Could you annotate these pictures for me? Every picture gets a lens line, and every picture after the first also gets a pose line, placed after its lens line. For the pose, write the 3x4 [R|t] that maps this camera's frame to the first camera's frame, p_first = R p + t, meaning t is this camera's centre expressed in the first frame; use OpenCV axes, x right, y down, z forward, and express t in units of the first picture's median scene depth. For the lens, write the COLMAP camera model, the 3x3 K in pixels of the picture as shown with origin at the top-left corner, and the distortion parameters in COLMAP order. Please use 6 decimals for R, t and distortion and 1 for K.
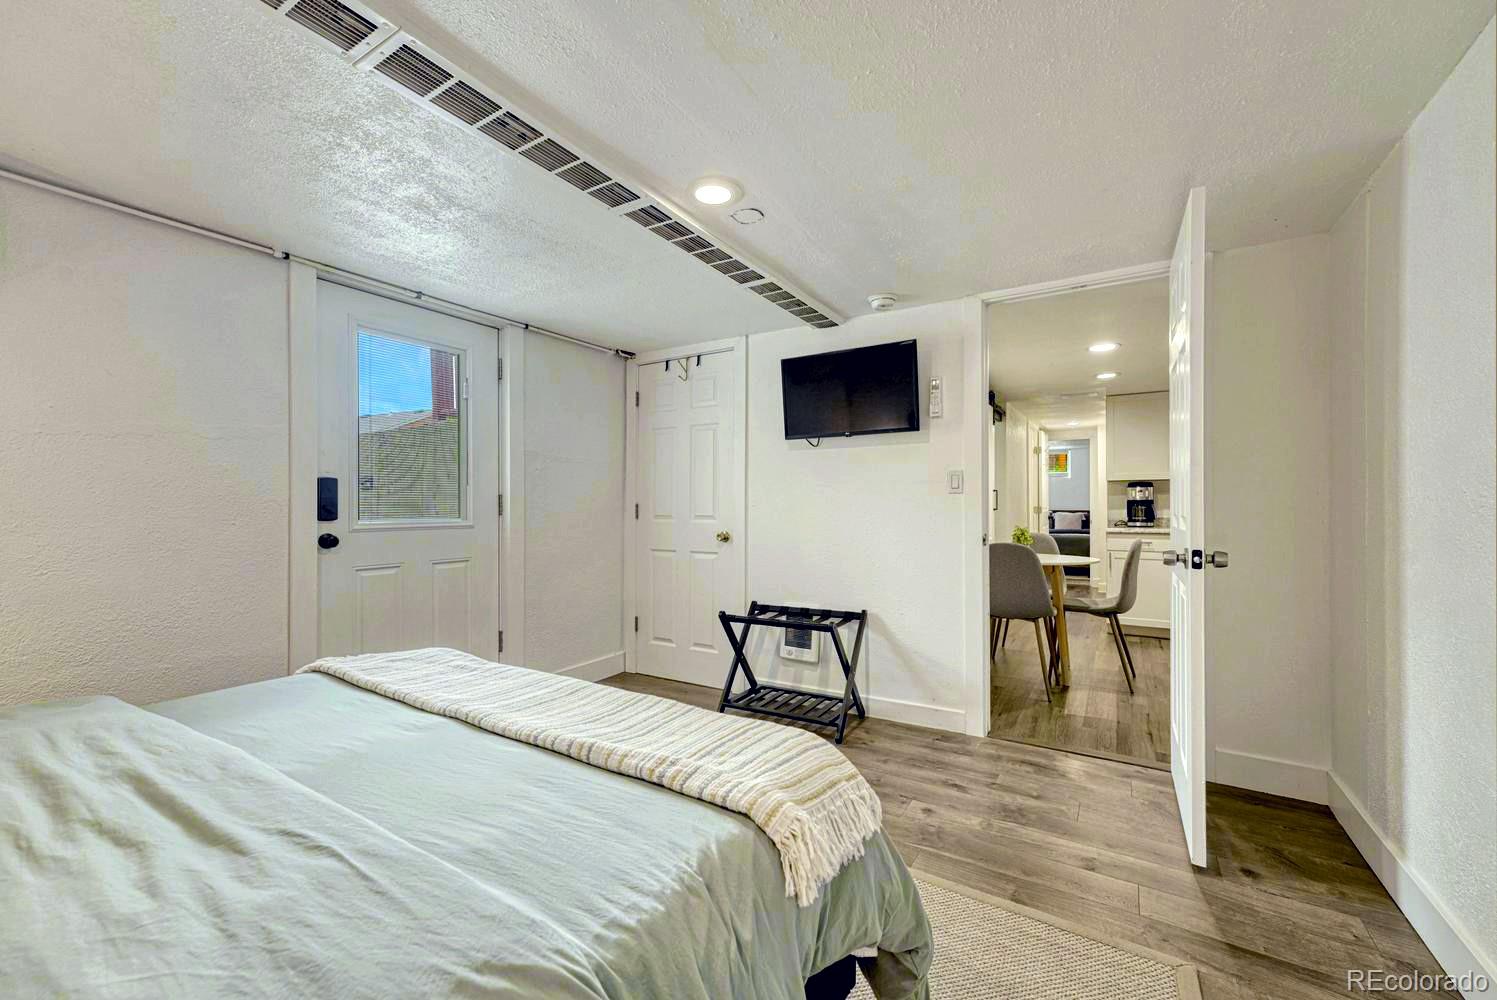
lens RADIAL K [[609.7, 0, 749.2], [0, 609.7, 505.8], [0, 0, 1]] dist [0.007301, -0.000079]
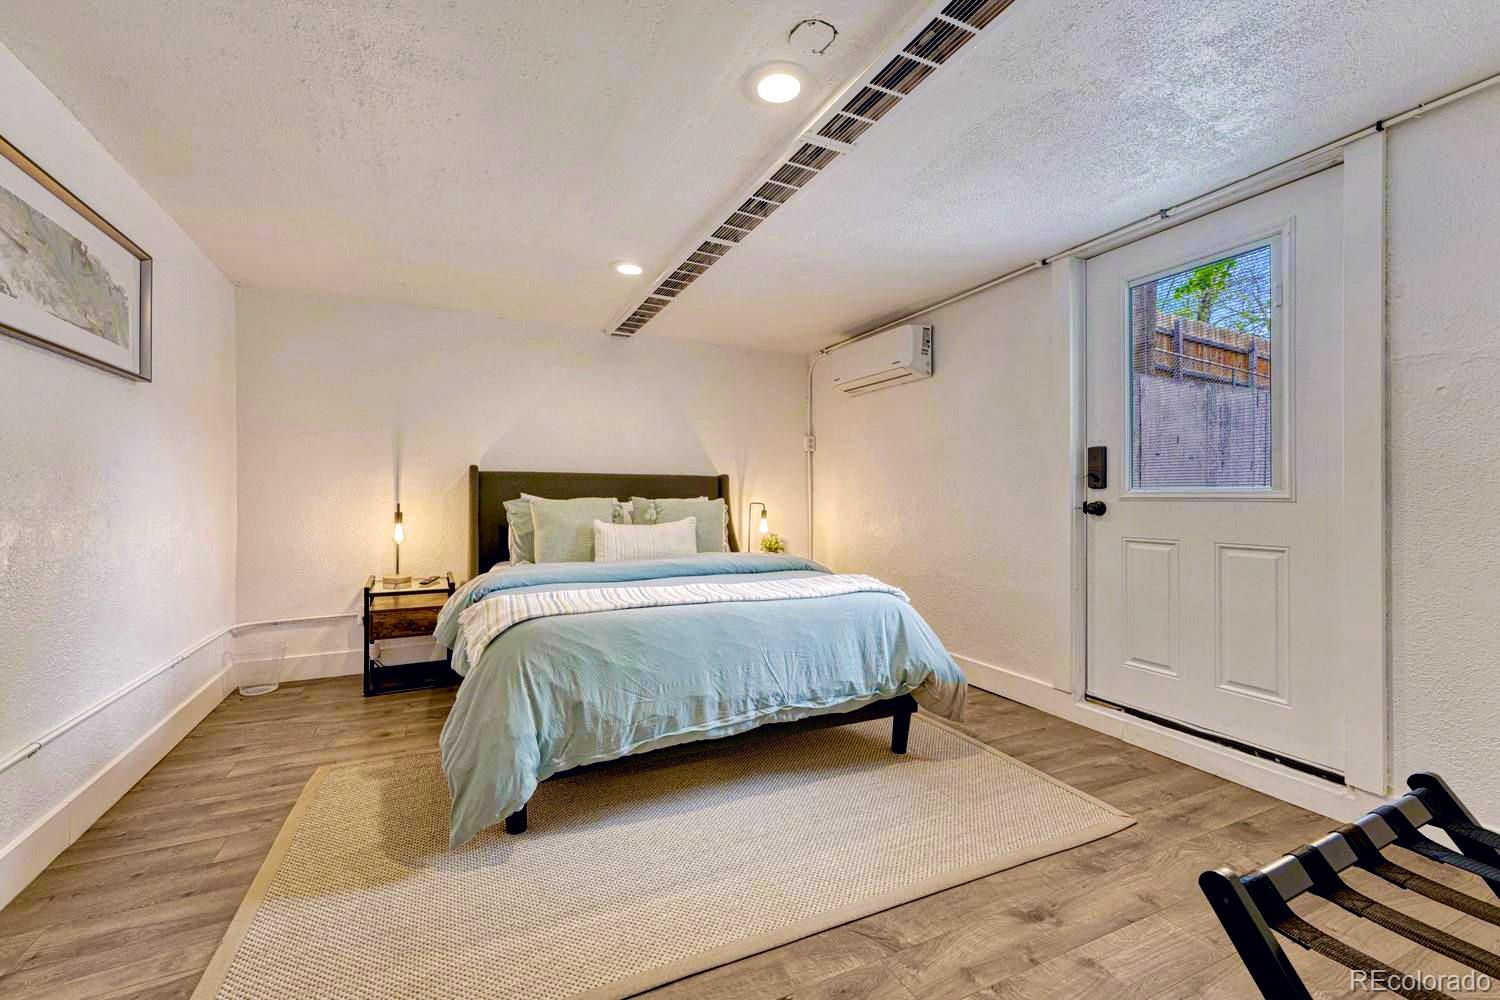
lens RADIAL K [[631.6, 0, 745.1], [0, 631.6, 492.9], [0, 0, 1]] dist [0.007723, -0.000117]
pose [[-0.553131, -0.006659, -0.833067, 0.525102], [-0.002048, 0.999976, -0.006633, 0.040332], [0.833091, -0.001963, -0.553132, 1.097157]]
